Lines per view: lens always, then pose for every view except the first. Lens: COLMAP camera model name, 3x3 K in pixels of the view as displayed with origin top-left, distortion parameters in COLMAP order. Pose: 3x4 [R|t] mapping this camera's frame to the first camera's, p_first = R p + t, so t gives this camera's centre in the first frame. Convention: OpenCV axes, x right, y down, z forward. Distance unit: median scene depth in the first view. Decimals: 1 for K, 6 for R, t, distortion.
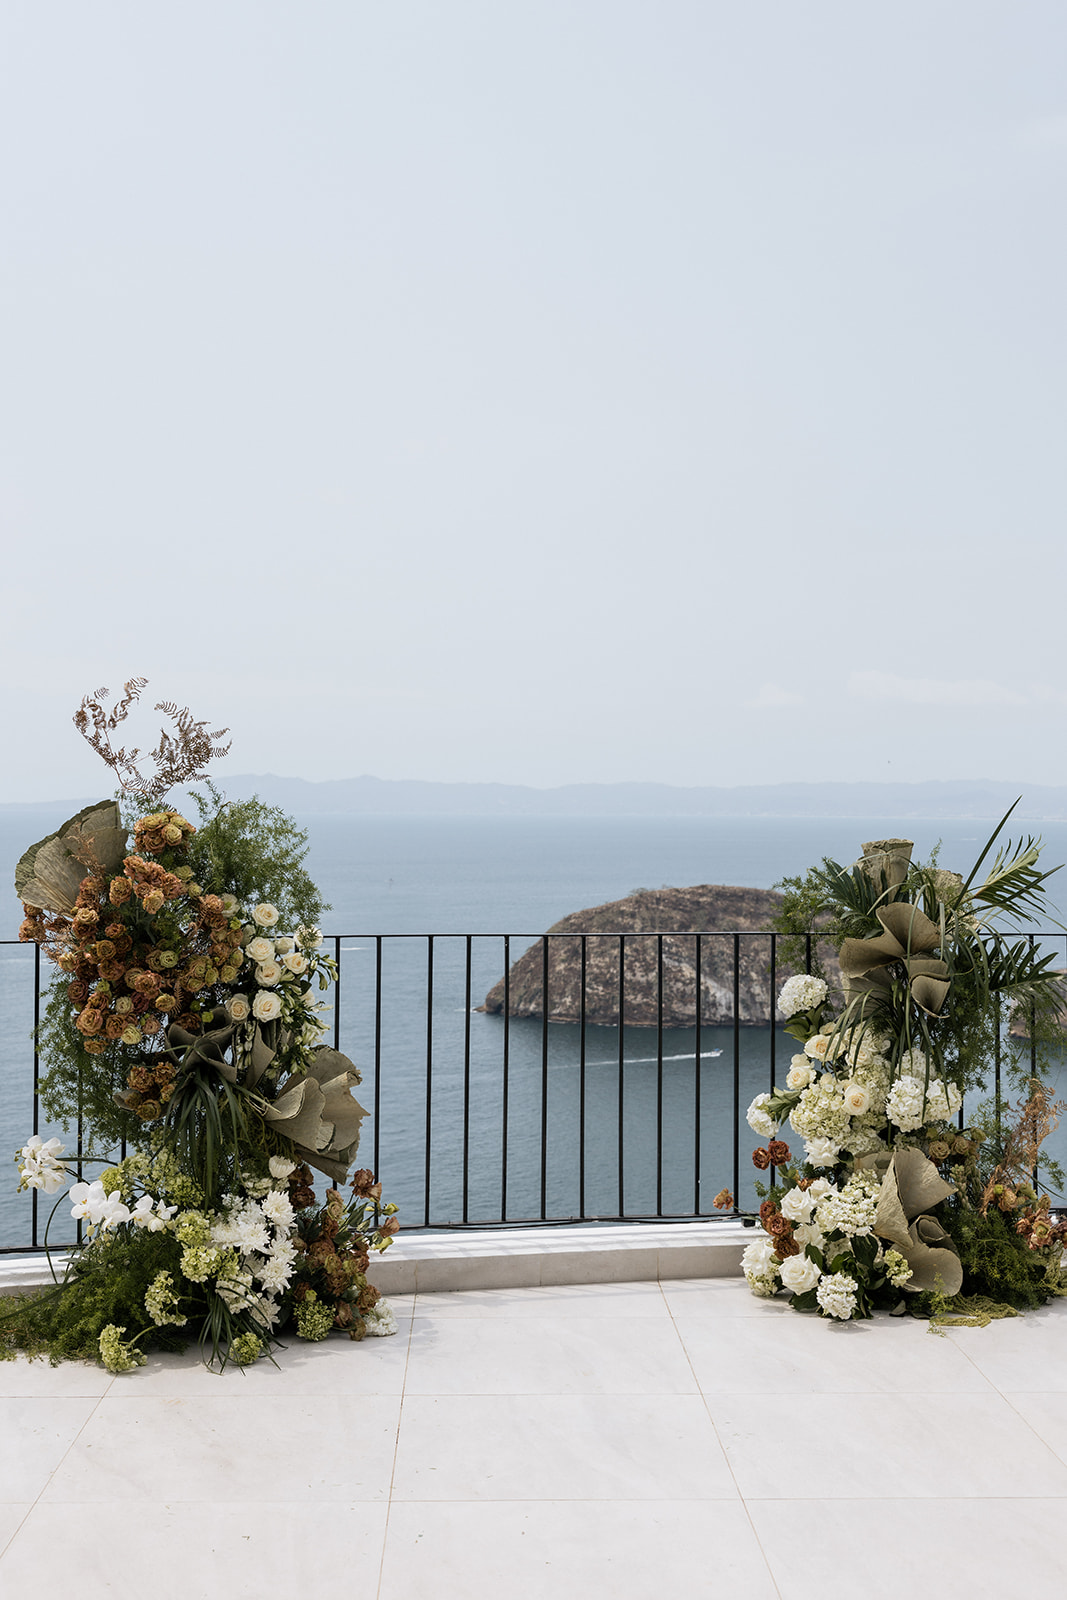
lens RADIAL K [[1817.8, 0, 476.9], [0, 1817.8, 795.3], [0, 0, 1]] dist [0.028935, 0.021816]
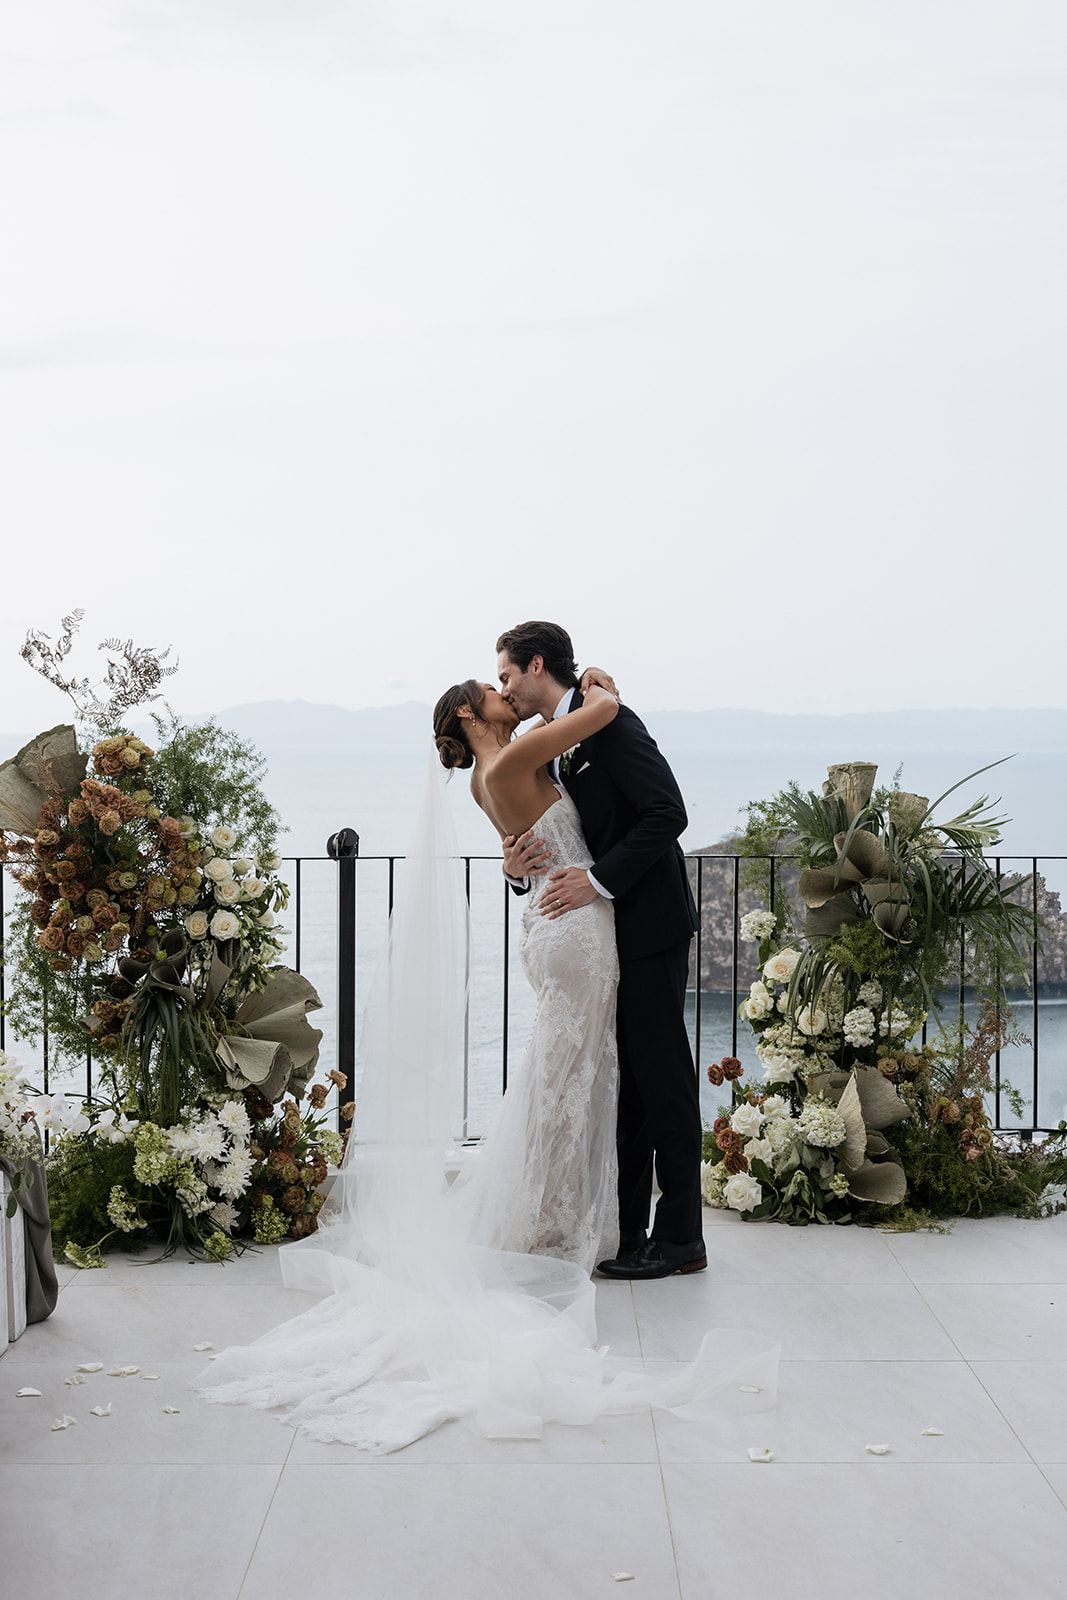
lens RADIAL K [[2184.8, 0, 533.5], [0, 2184.8, 800.0], [0, 0, 1]] dist [-0.025224, -0.017978]
pose [[0.999983, -0.000674, -0.005726, 0.065330], [0.000907, 0.999167, 0.040805, -0.004411], [0.005694, -0.040809, 0.999151, -0.221644]]
